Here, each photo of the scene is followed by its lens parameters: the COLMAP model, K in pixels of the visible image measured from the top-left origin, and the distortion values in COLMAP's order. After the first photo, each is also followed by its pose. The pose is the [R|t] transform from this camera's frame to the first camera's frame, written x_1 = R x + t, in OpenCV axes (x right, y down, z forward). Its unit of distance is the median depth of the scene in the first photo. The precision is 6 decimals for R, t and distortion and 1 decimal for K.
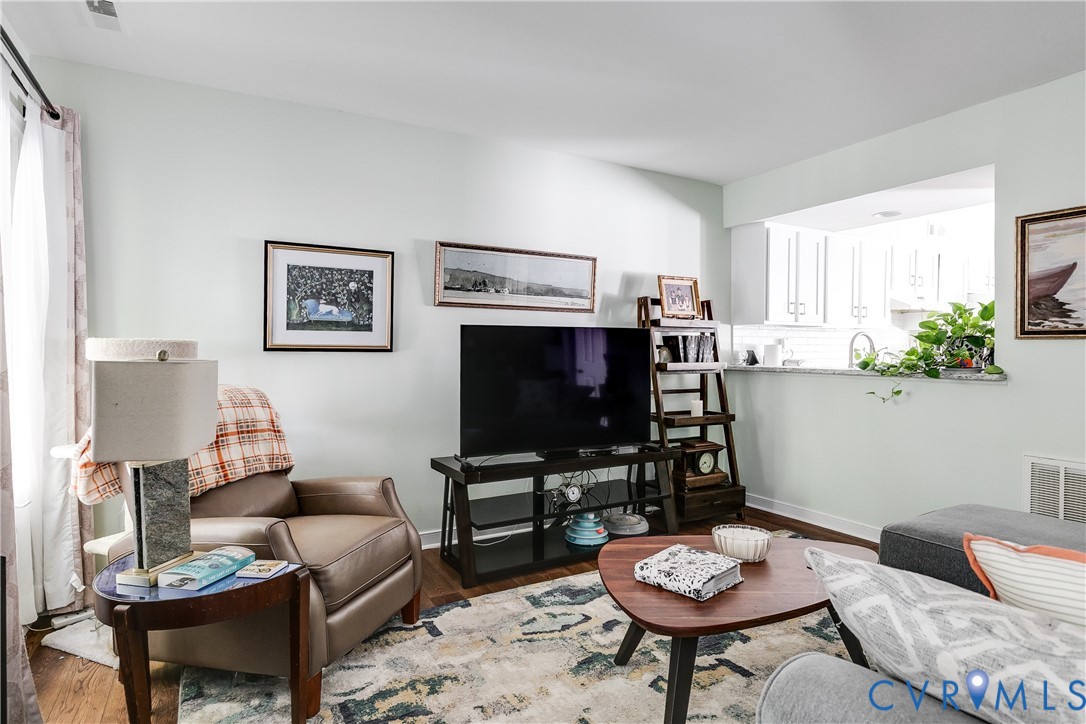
lens RADIAL K [[593.0, 0, 491.7], [0, 593.0, 352.8], [0, 0, 1]] dist [0.002893, 0.000784]
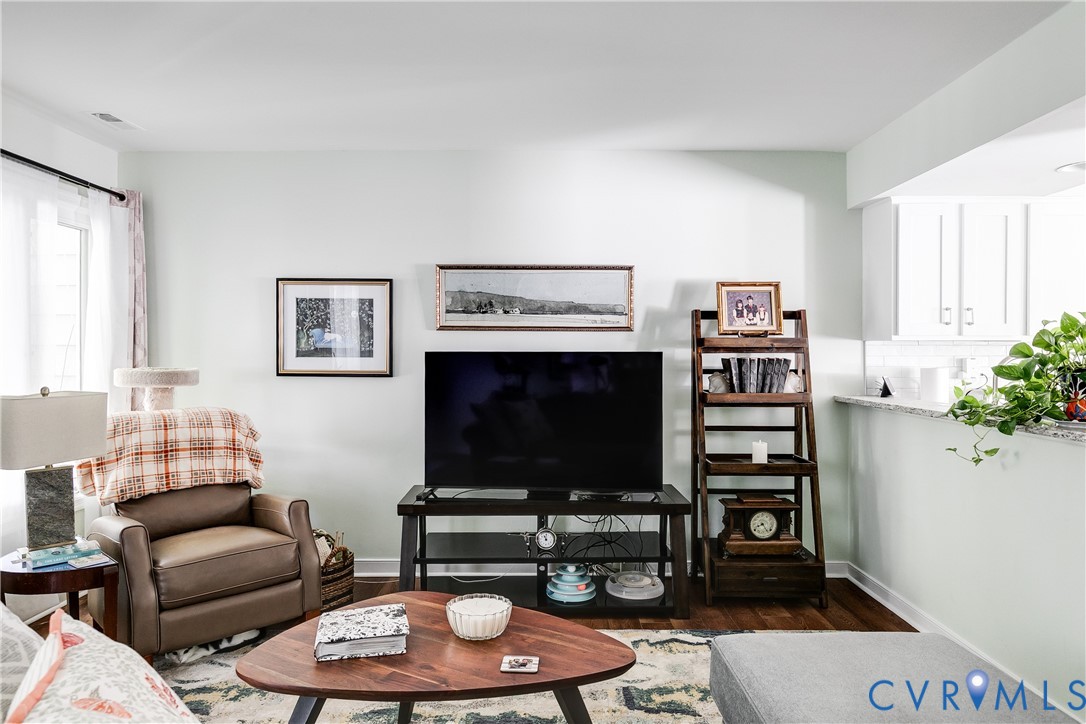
lens RADIAL K [[664.8, 0, 514.3], [0, 664.8, 354.0], [0, 0, 1]] dist [0.006162, -0.004208]
pose [[0.874809, -0.001732, -0.484466, 0.578887], [0.000390, 0.999996, -0.002871, -0.038234], [0.484469, 0.002323, 0.874806, 0.104515]]
